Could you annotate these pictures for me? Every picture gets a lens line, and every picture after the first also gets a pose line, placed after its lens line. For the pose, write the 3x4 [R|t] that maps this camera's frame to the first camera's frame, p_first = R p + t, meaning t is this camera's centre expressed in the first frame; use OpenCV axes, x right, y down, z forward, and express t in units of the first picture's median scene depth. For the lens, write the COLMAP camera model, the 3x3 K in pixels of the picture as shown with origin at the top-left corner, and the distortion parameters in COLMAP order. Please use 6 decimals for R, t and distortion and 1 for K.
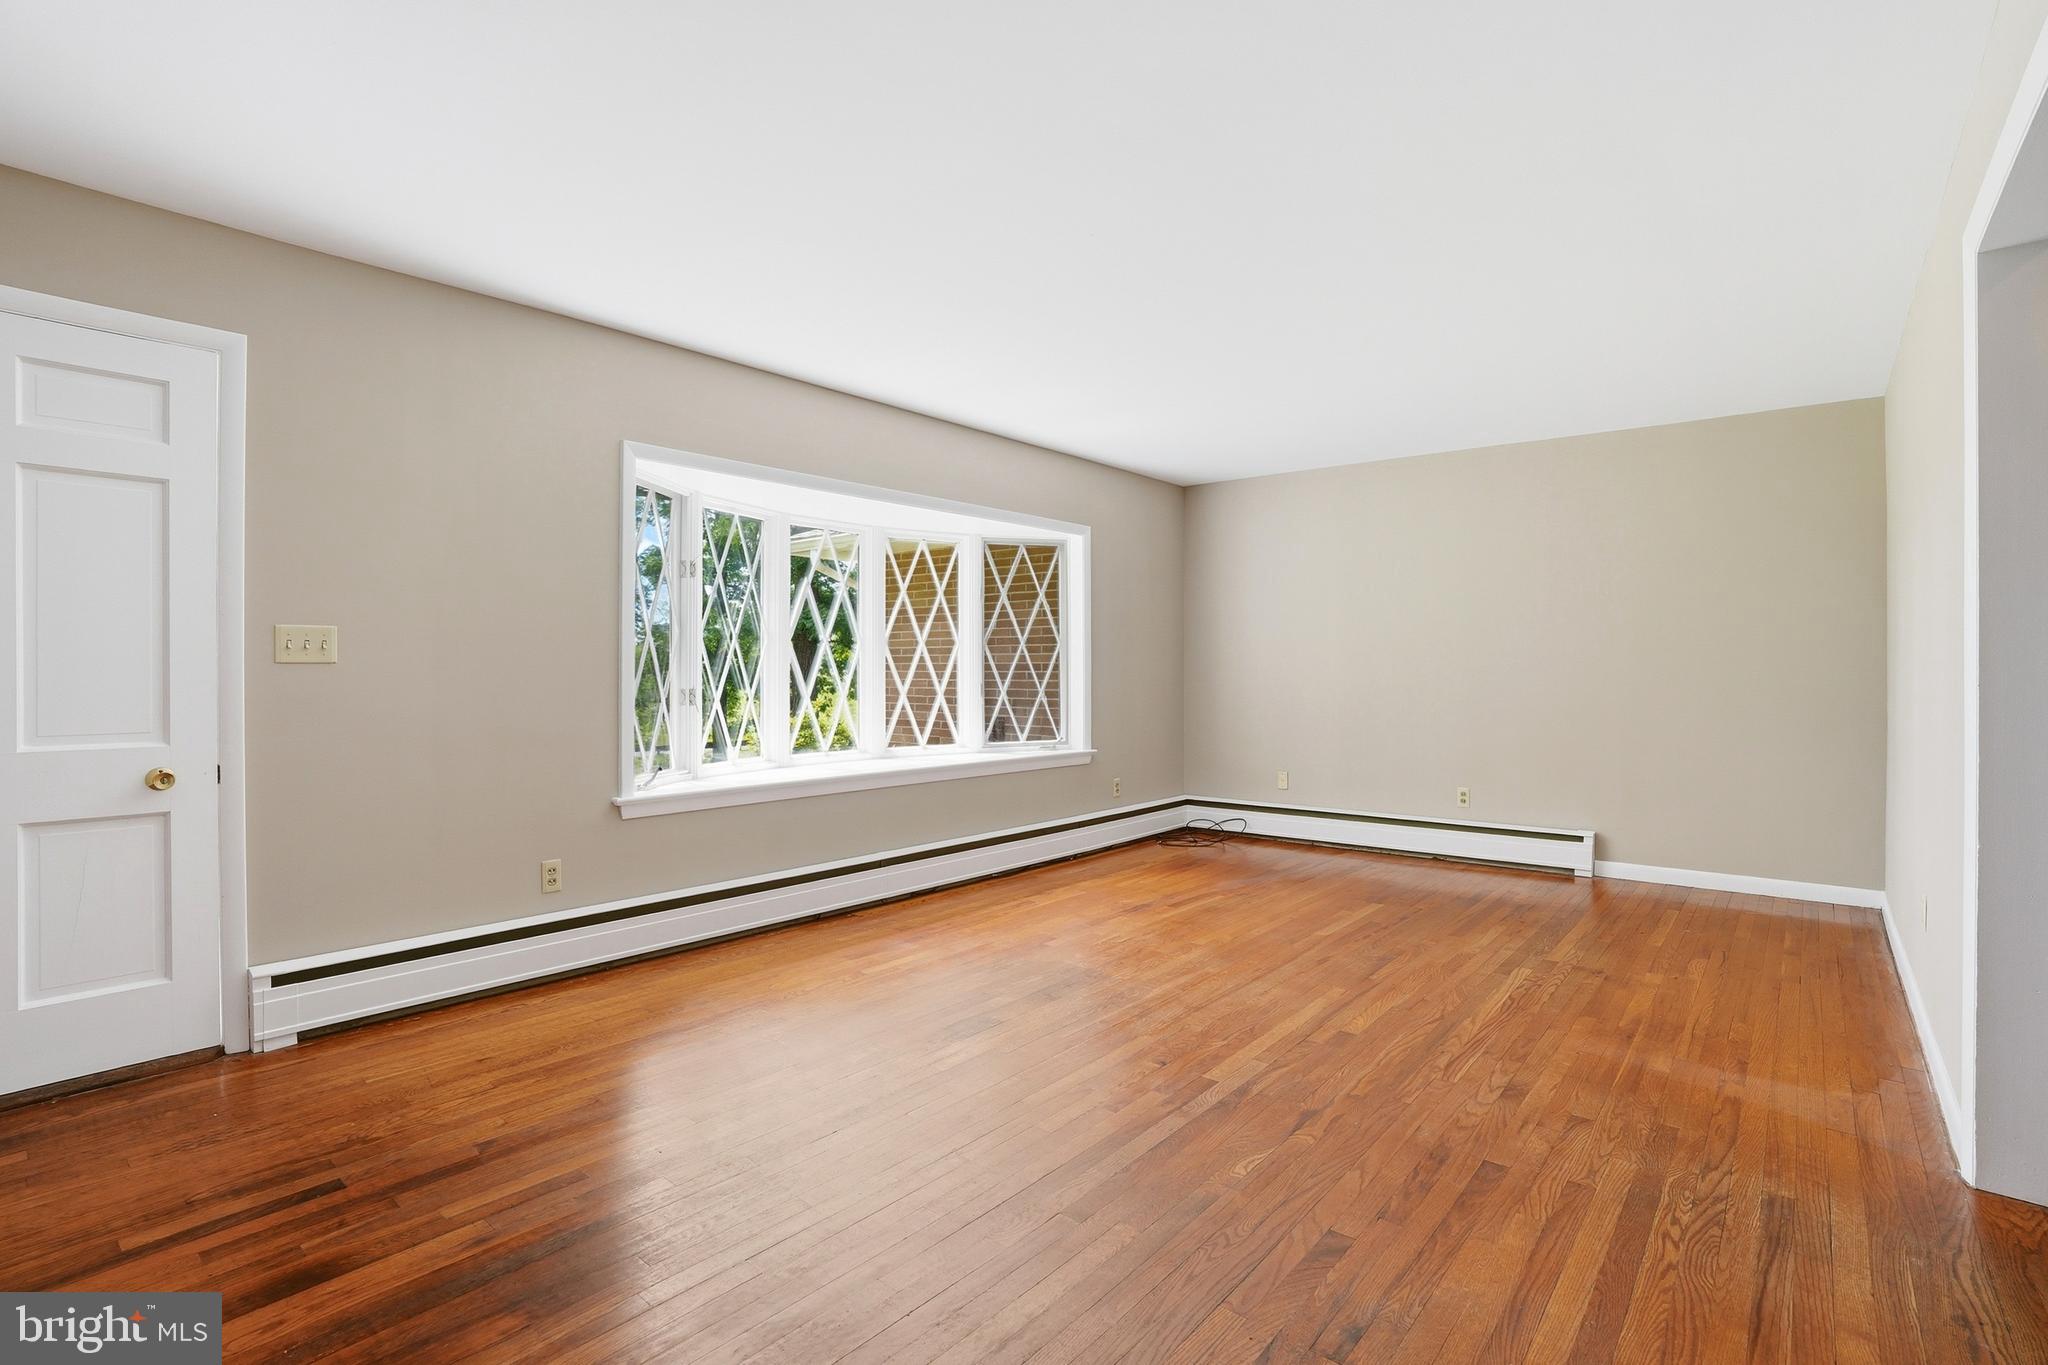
lens RADIAL K [[973.9, 0, 1003.8], [0, 973.9, 671.6], [0, 0, 1]] dist [-0.058292, 0.024392]
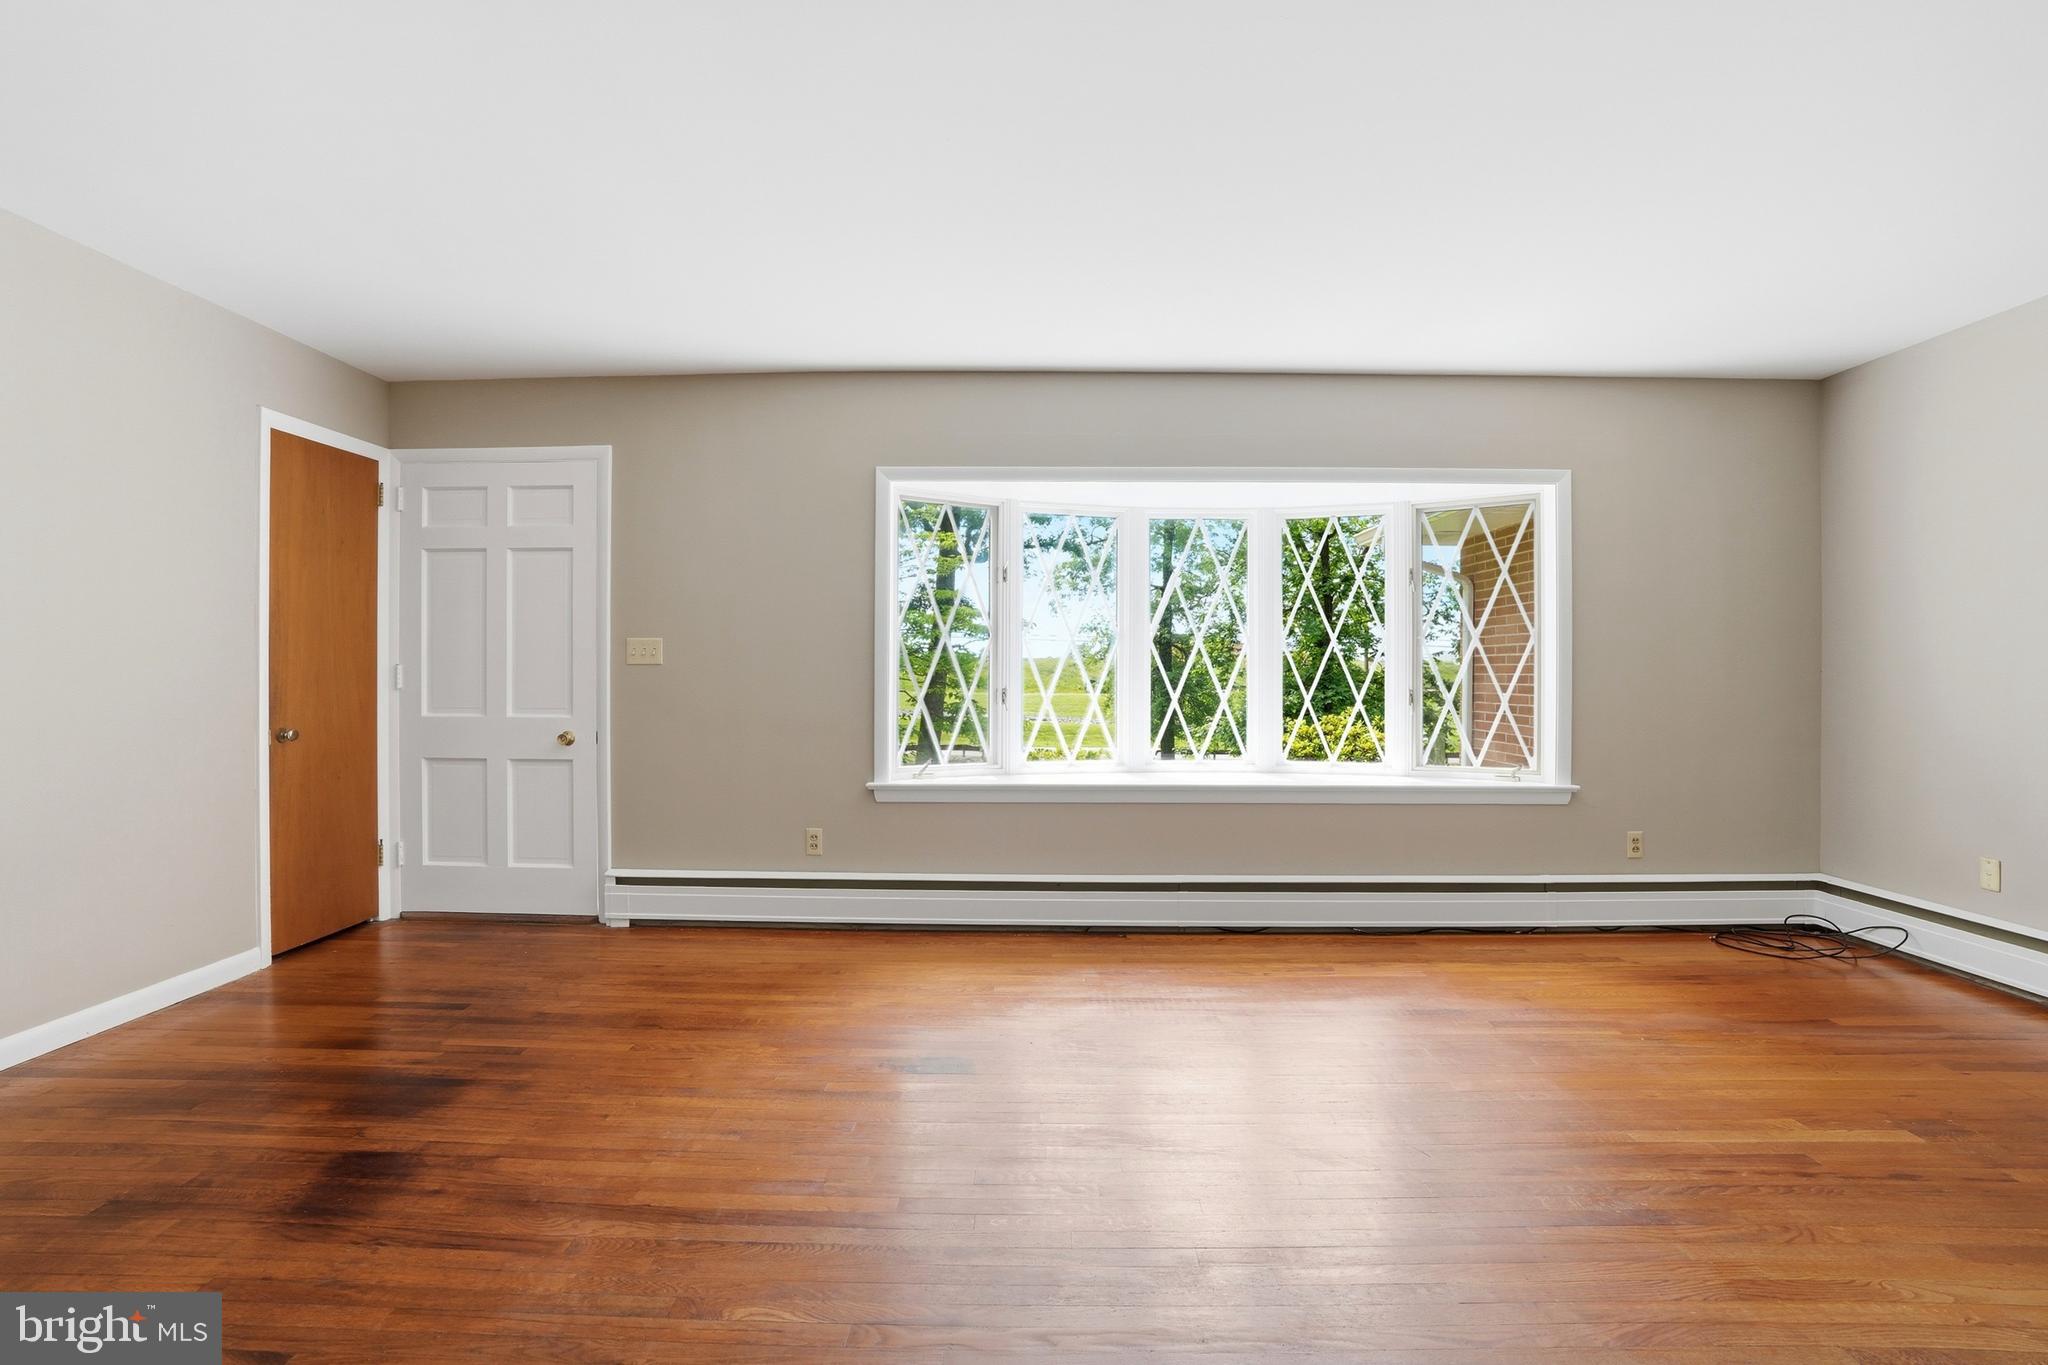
lens RADIAL K [[955.3, 0, 1007.2], [0, 955.3, 677.0], [0, 0, 1]] dist [-0.075488, 0.027731]
pose [[0.634245, 0.004650, -0.773118, 0.492247], [-0.003973, 0.999988, 0.002754, 0.002498], [0.773122, 0.001325, 0.634256, 0.357584]]
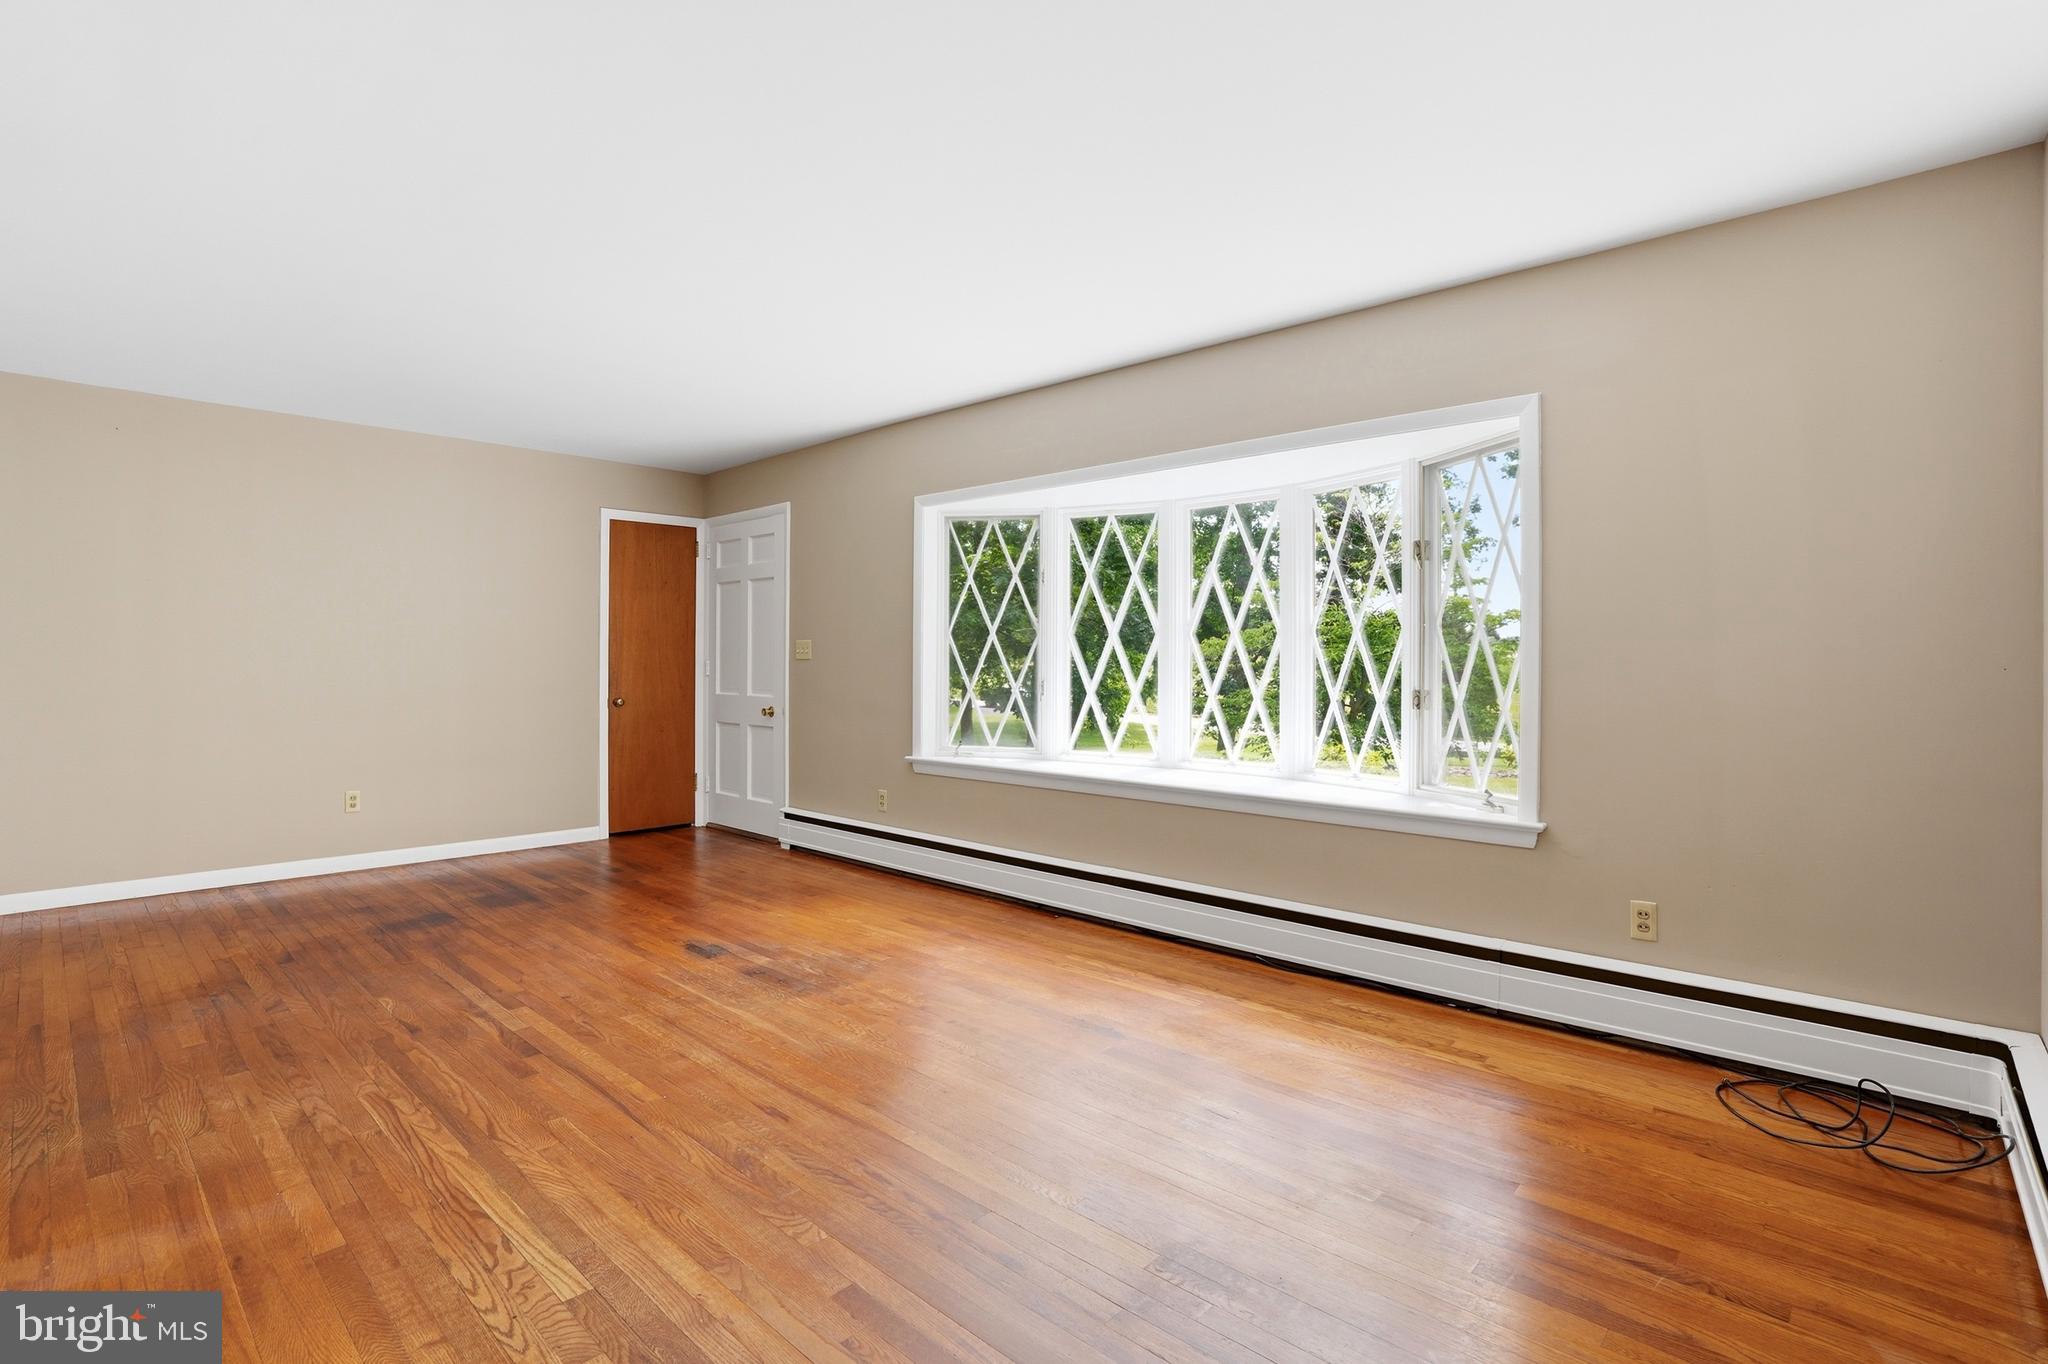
lens RADIAL K [[955.3, 0, 1007.2], [0, 955.3, 676.5], [0, 0, 1]] dist [-0.075488, 0.027731]
pose [[-0.044572, 0.010522, -0.998951, 0.830581], [-0.008989, 0.999900, 0.010933, 0.000485], [0.998966, 0.009467, -0.044473, 1.036467]]
